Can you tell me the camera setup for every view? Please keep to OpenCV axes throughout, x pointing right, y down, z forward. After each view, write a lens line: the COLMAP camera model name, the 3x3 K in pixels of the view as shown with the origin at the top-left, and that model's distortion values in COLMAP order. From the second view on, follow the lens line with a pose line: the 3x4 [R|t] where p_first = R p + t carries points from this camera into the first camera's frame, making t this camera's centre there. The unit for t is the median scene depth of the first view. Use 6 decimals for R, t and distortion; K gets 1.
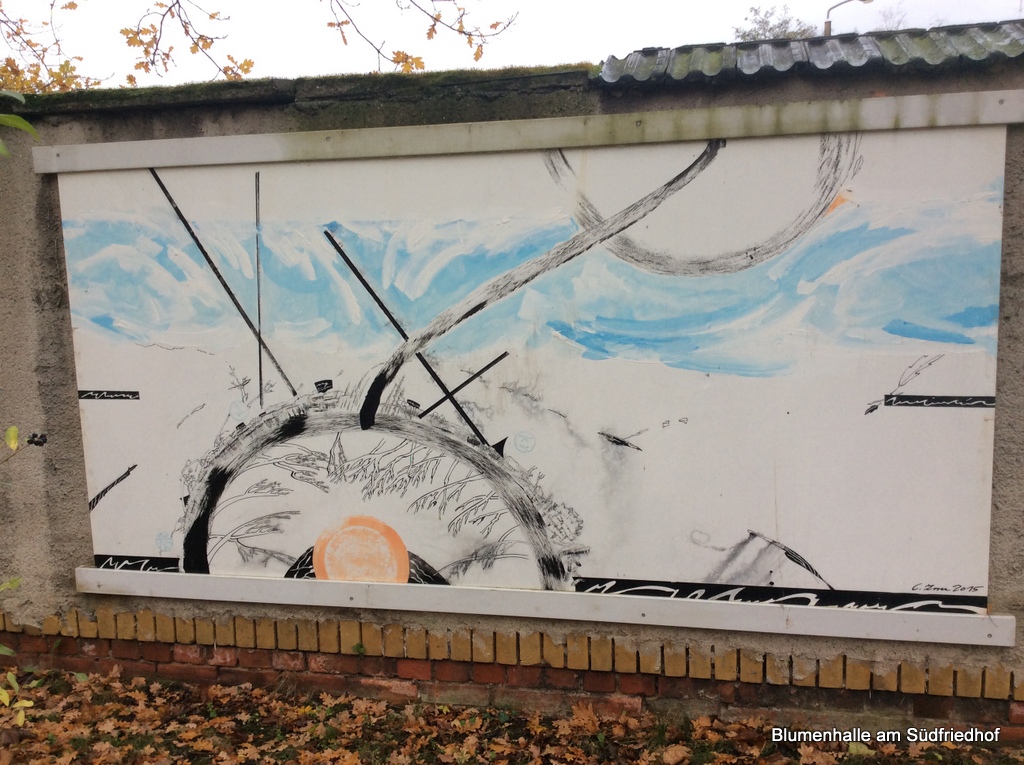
lens RADIAL K [[969.7, 0, 512.2], [0, 969.7, 383.4], [0, 0, 1]] dist [0.007340, 0.000000]
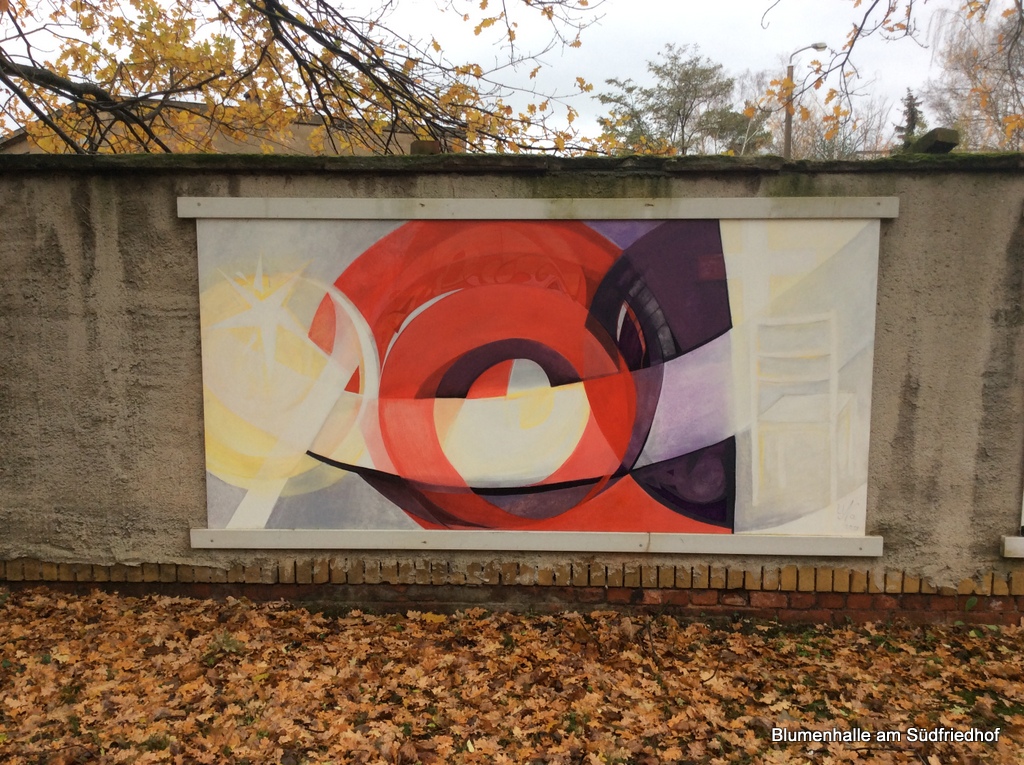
lens RADIAL K [[969.7, 0, 511.5], [0, 969.7, 381.5], [0, 0, 1]] dist [0.007340, 0.000000]
pose [[0.984535, 0.007381, 0.175035, -1.249963], [-0.004333, 0.999832, -0.017789, 0.018114], [-0.175136, 0.016756, 0.984402, -0.094972]]
